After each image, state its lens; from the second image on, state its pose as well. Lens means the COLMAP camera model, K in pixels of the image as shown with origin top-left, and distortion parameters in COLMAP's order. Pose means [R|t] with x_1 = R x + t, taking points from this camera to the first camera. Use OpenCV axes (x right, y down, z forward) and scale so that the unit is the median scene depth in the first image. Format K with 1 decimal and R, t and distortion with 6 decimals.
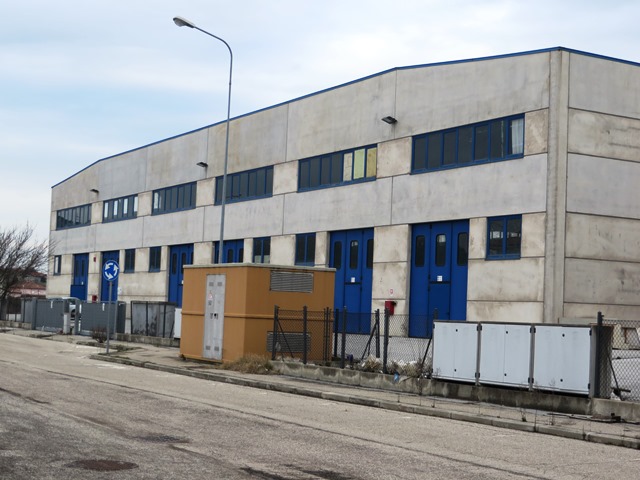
lens RADIAL K [[1126.2, 0, 320.0], [0, 1126.2, 240.0], [0, 0, 1]] dist [-0.081665, 0.031733]
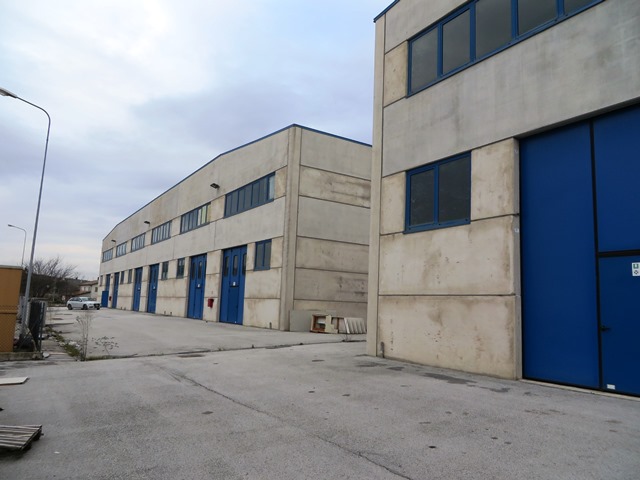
lens RADIAL K [[477.9, 0, 320.0], [0, 477.9, 240.0], [0, 0, 1]] dist [-0.023577, 0.004378]
pose [[0.998439, 0.008435, 0.055213, 0.201923], [-0.004426, 0.997370, -0.072337, 0.022728], [-0.055678, 0.071979, 0.995851, 0.363636]]
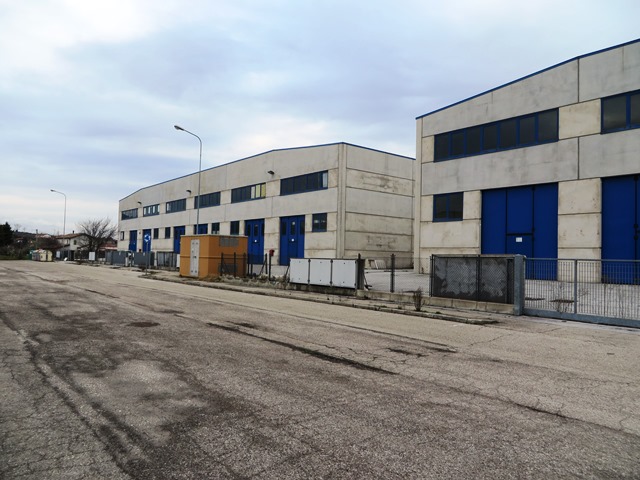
lens RADIAL K [[477.9, 0, 320.0], [0, 477.9, 240.0], [0, 0, 1]] dist [-0.023577, 0.004378]
pose [[0.986747, -0.009178, 0.162007, 0.000667], [0.003728, 0.999418, 0.033916, 0.000209], [-0.162224, -0.032863, 0.986207, 0.003084]]
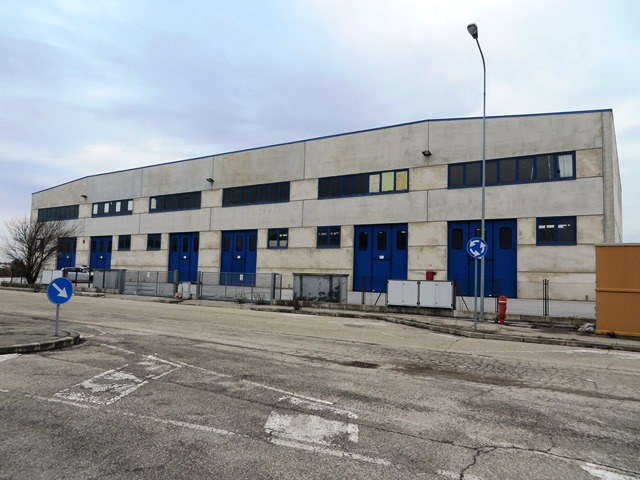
lens RADIAL K [[477.9, 0, 320.0], [0, 477.9, 240.0], [0, 0, 1]] dist [-0.023577, 0.004378]
pose [[0.889276, 0.028484, 0.456483, -0.414991], [-0.027192, 0.999586, -0.009400, 0.024828], [-0.456562, -0.004054, 0.889682, 0.563691]]
